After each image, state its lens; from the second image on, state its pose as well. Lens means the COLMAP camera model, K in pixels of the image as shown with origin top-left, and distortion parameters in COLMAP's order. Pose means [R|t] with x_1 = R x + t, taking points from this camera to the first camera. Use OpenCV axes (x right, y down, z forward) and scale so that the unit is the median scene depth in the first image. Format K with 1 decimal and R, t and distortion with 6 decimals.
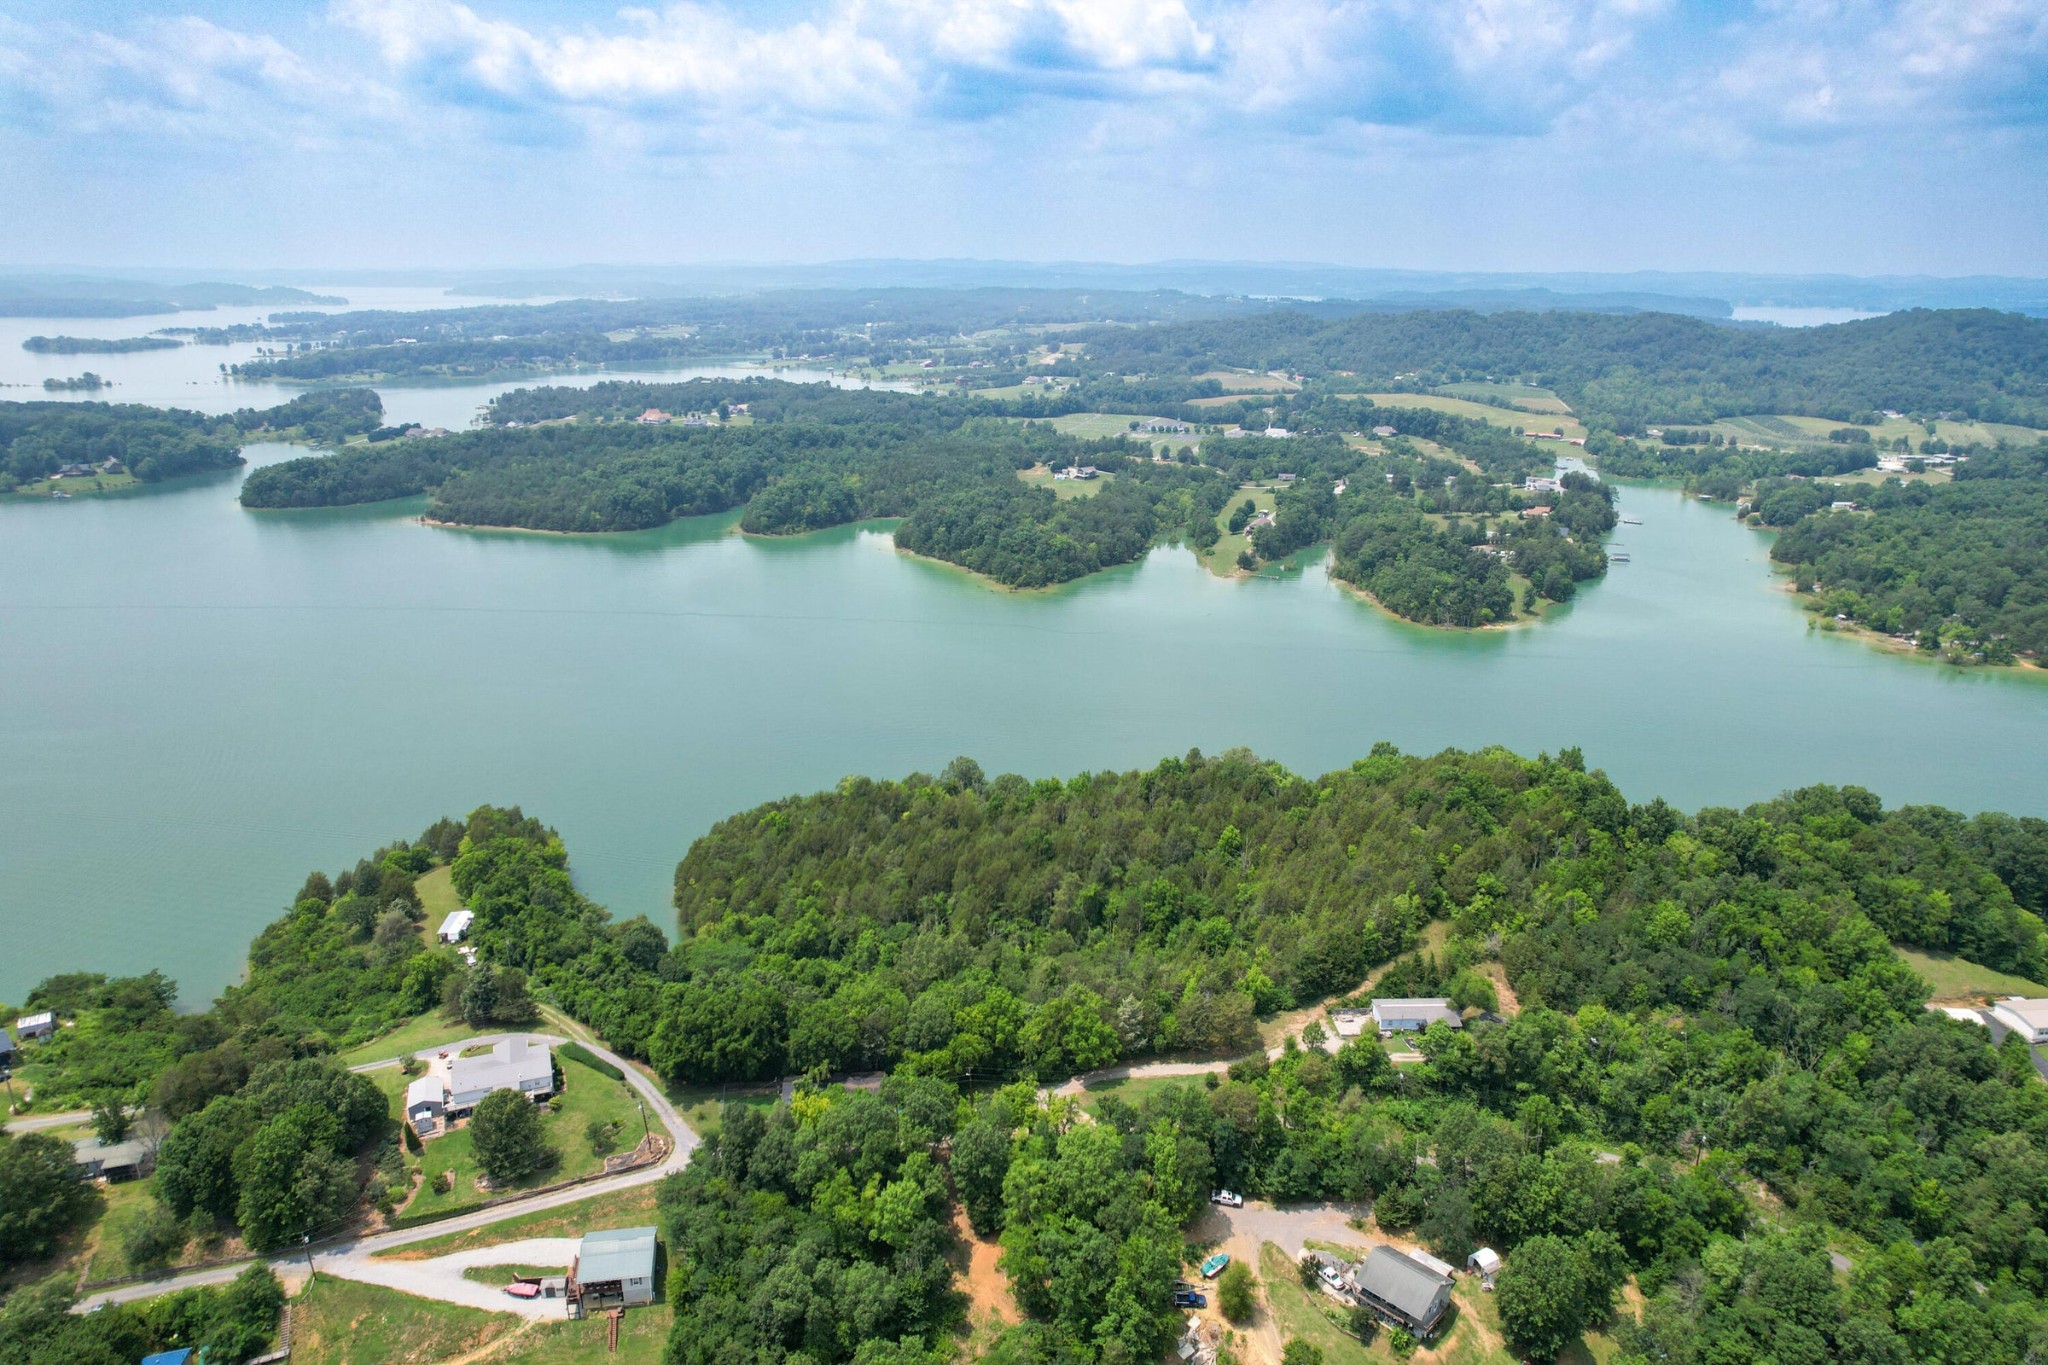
lens RADIAL K [[1309.0, 0, 1027.0], [0, 1309.0, 692.4], [0, 0, 1]] dist [-0.072551, 0.067214]
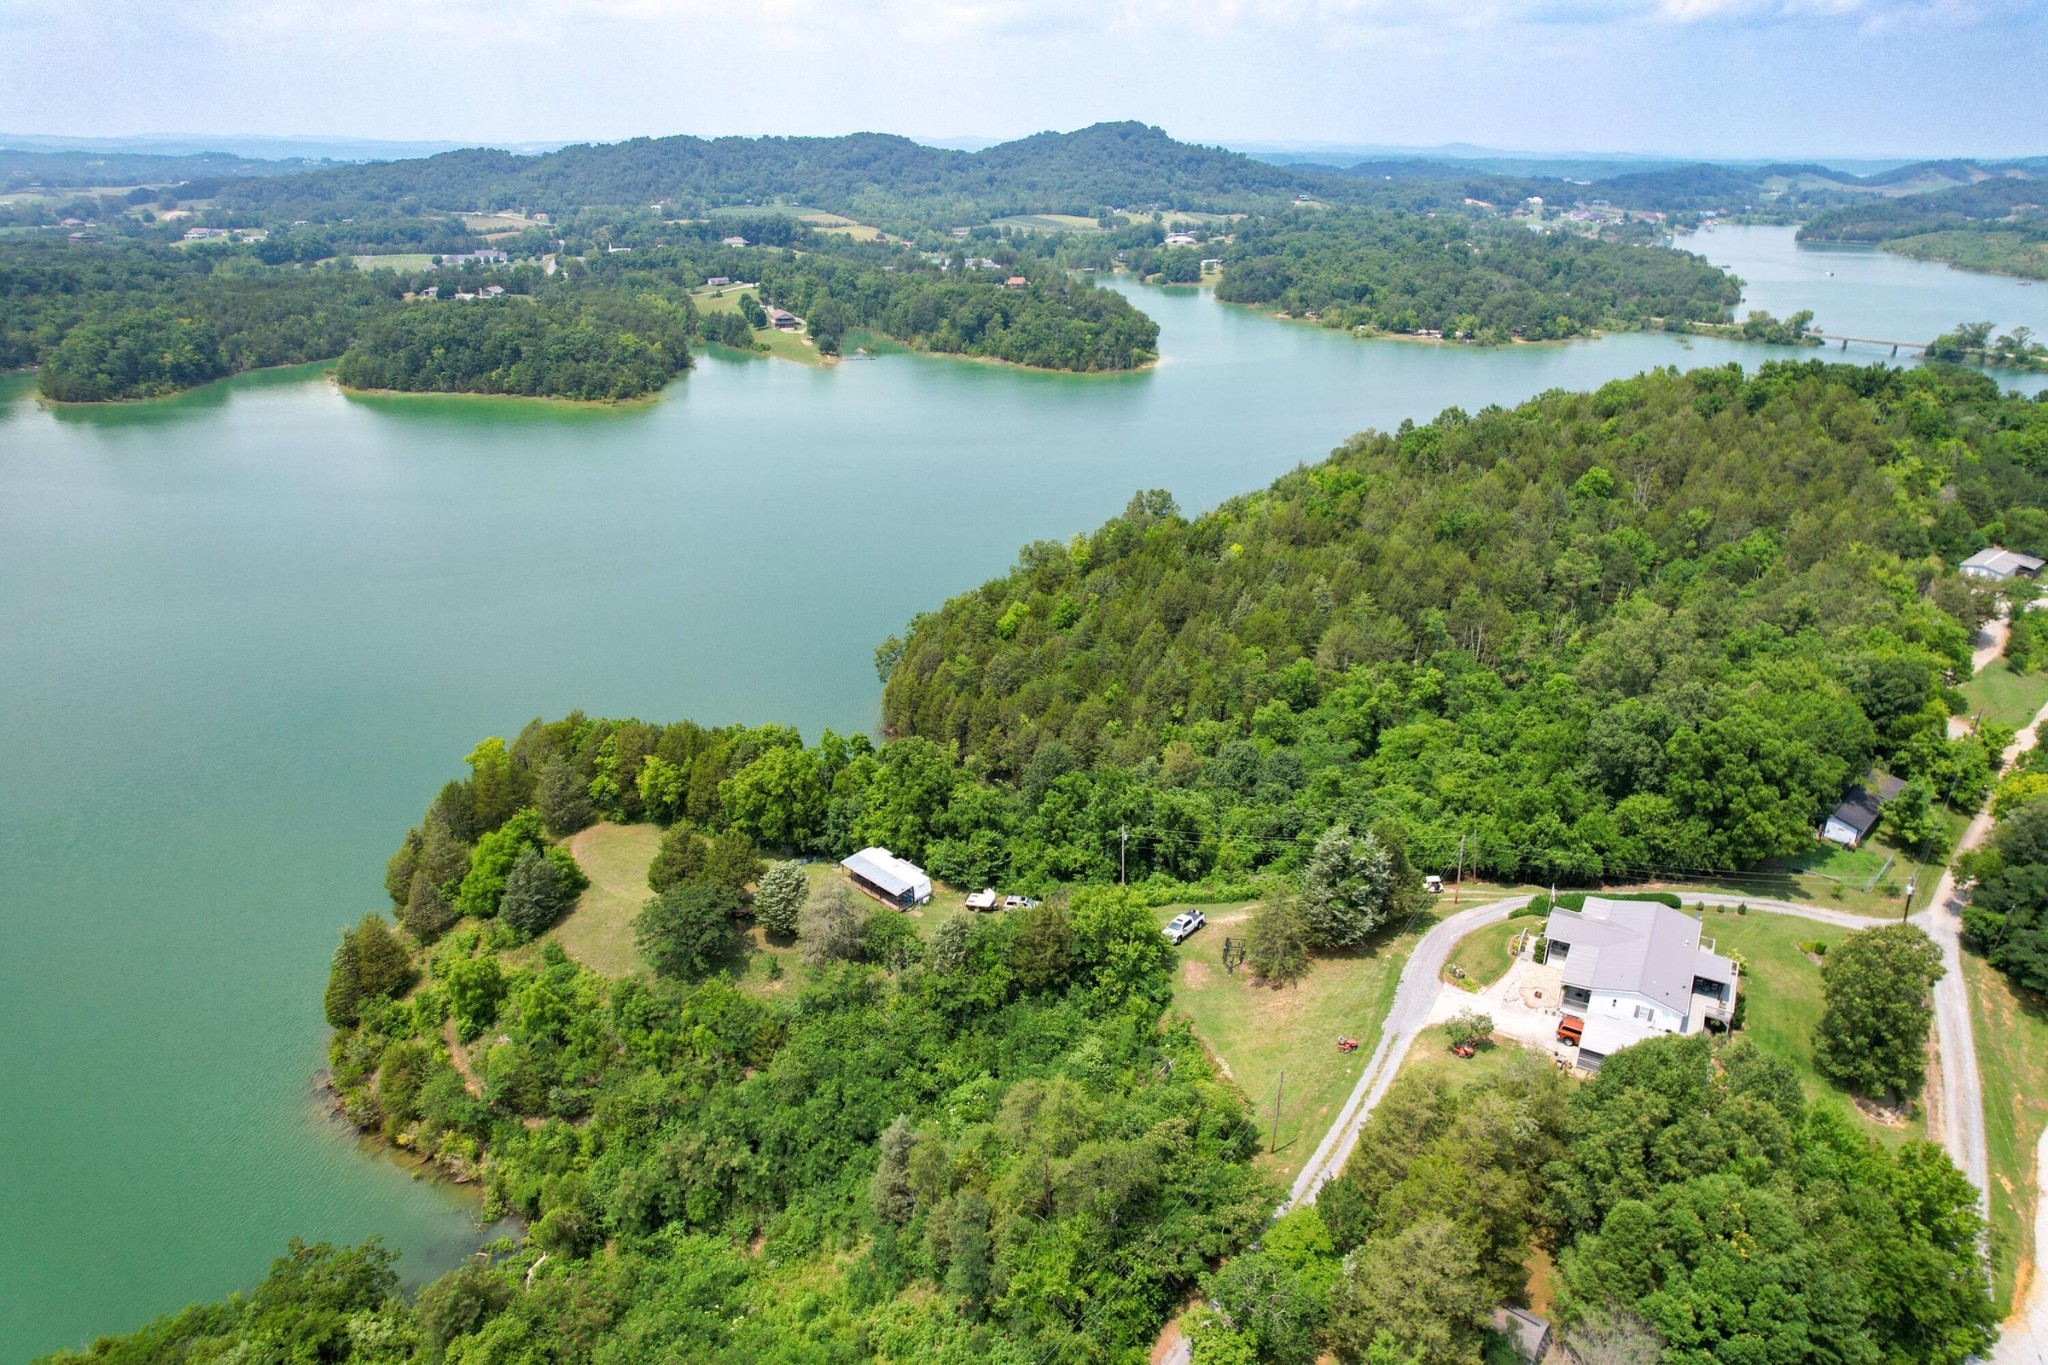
lens RADIAL K [[1309.0, 0, 1034.8], [0, 1309.0, 689.2], [0, 0, 1]] dist [-0.072551, 0.067214]
pose [[0.776976, -0.249647, 0.577914, -0.242310], [0.200607, 0.968337, 0.148596, 0.016153], [-0.596712, 0.000478, 0.802455, 0.198855]]
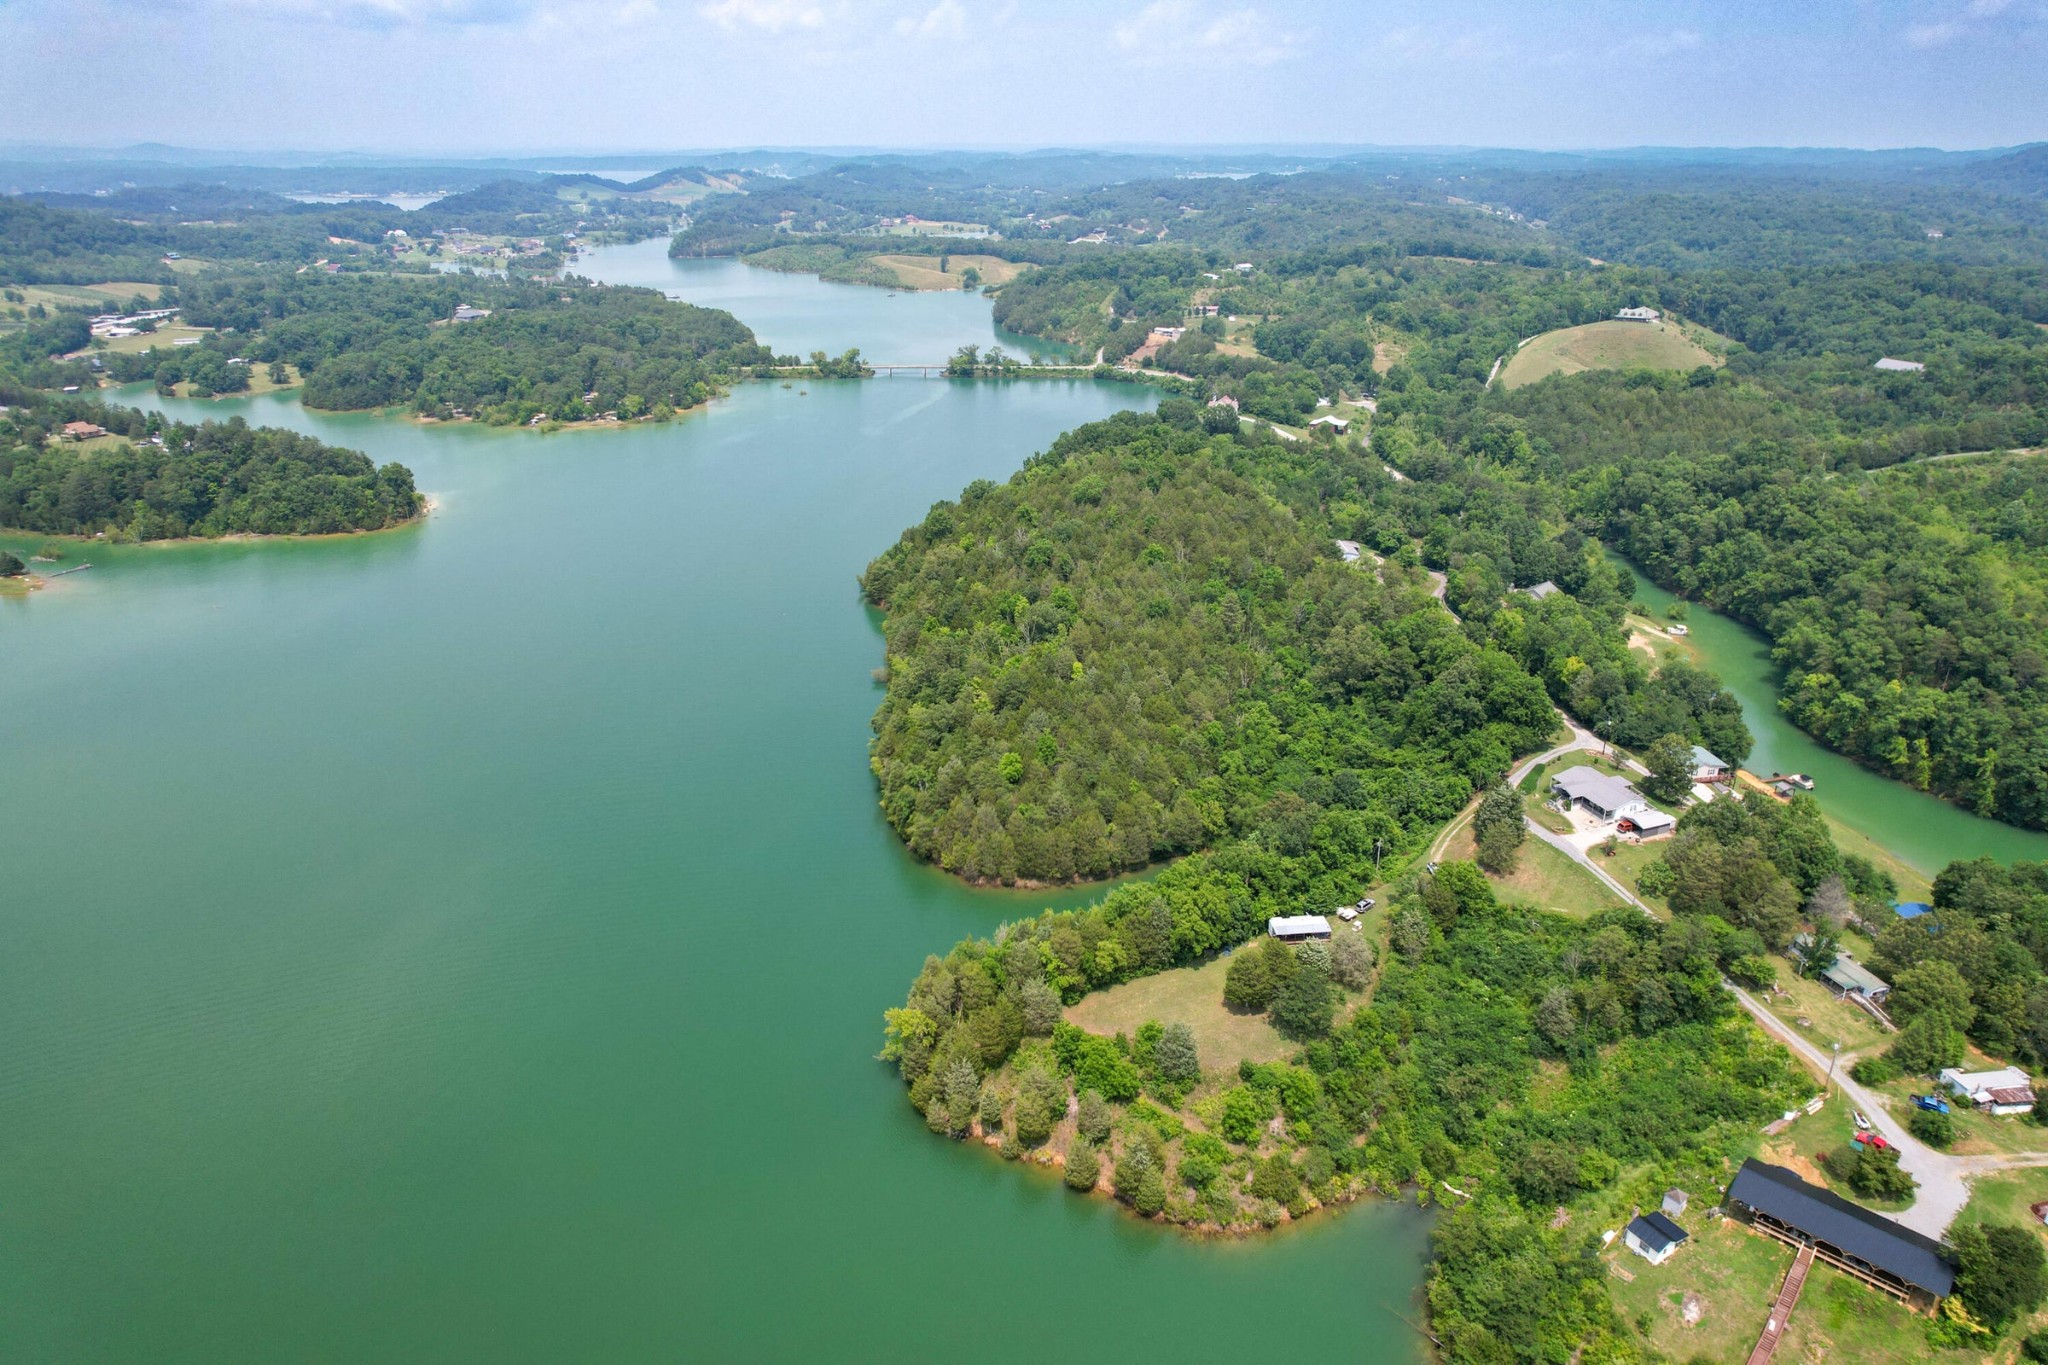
lens RADIAL K [[1309.0, 0, 1040.0], [0, 1309.0, 686.3], [0, 0, 1]] dist [-0.072551, 0.067214]
pose [[0.009715, -0.399212, 0.916807, -0.408740], [0.313605, 0.871810, 0.376296, -0.111285], [-0.949504, 0.283859, 0.133665, 0.358024]]
